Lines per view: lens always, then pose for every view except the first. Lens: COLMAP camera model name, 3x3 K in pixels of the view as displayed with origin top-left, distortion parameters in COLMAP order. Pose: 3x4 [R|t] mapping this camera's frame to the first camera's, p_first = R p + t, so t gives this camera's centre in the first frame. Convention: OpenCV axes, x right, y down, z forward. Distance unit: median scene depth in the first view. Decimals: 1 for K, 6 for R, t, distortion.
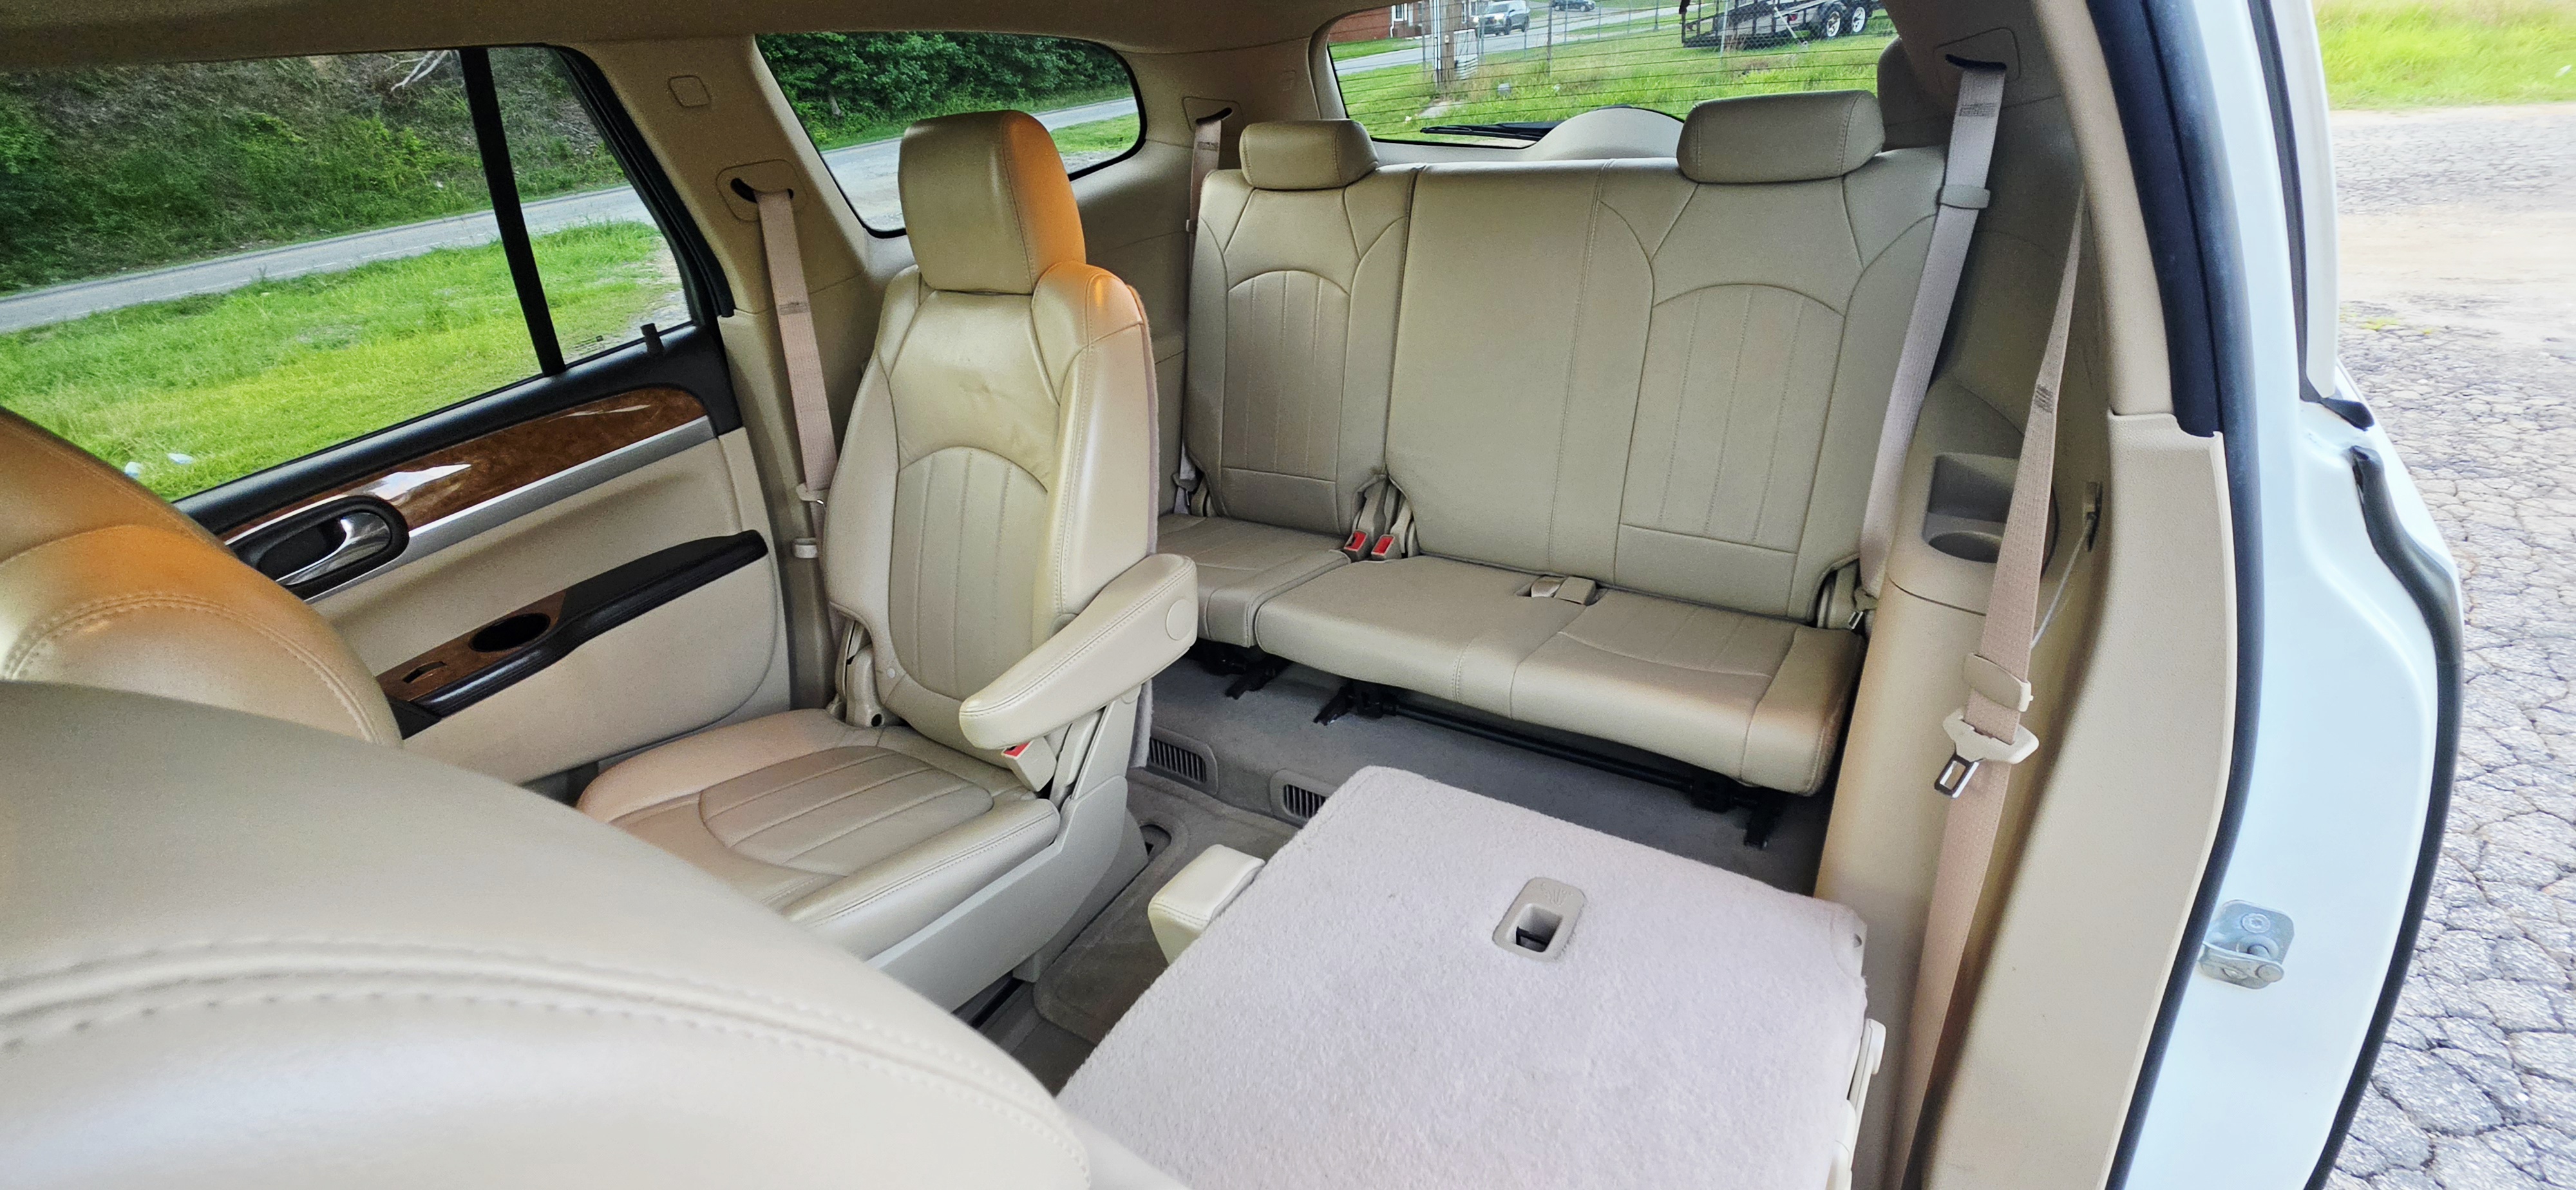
lens RADIAL K [[1038.4, 0, 1310.1], [0, 1038.4, 606.2], [0, 0, 1]] dist [0.003333, -0.000521]
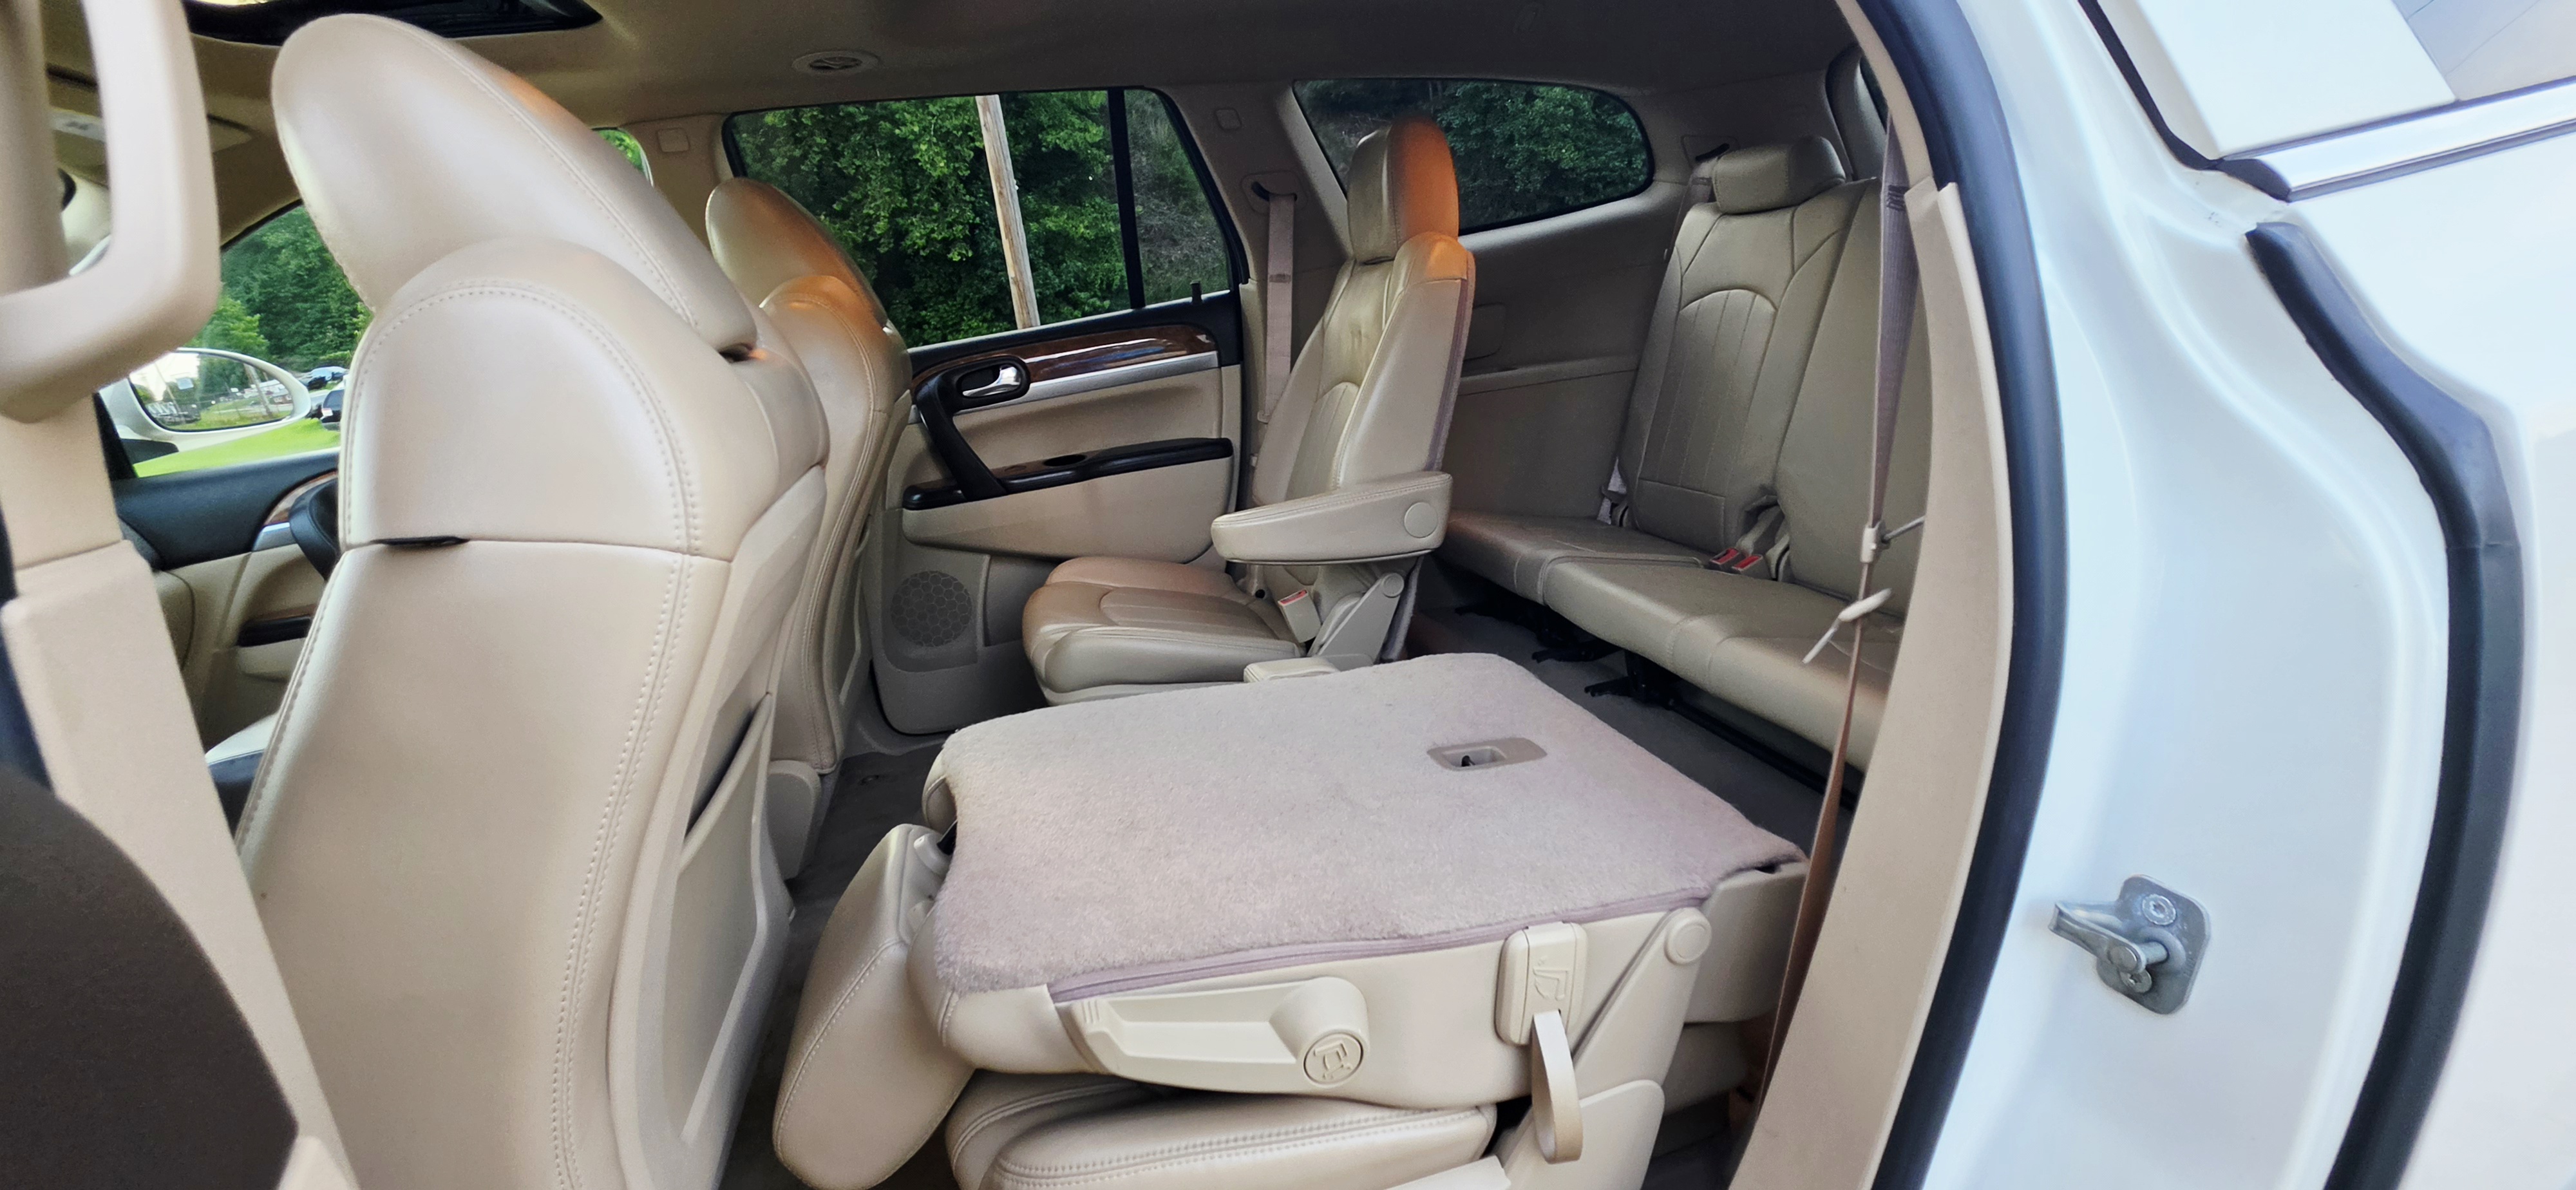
lens RADIAL K [[1038.4, 0, 1280.4], [0, 1038.4, 601.5], [0, 0, 1]] dist [0.003333, -0.000521]
pose [[0.747903, 0.209671, -0.629825, 0.427728], [-0.287902, 0.957380, -0.023162, 0.144359], [0.598126, 0.198651, 0.776391, 0.012328]]
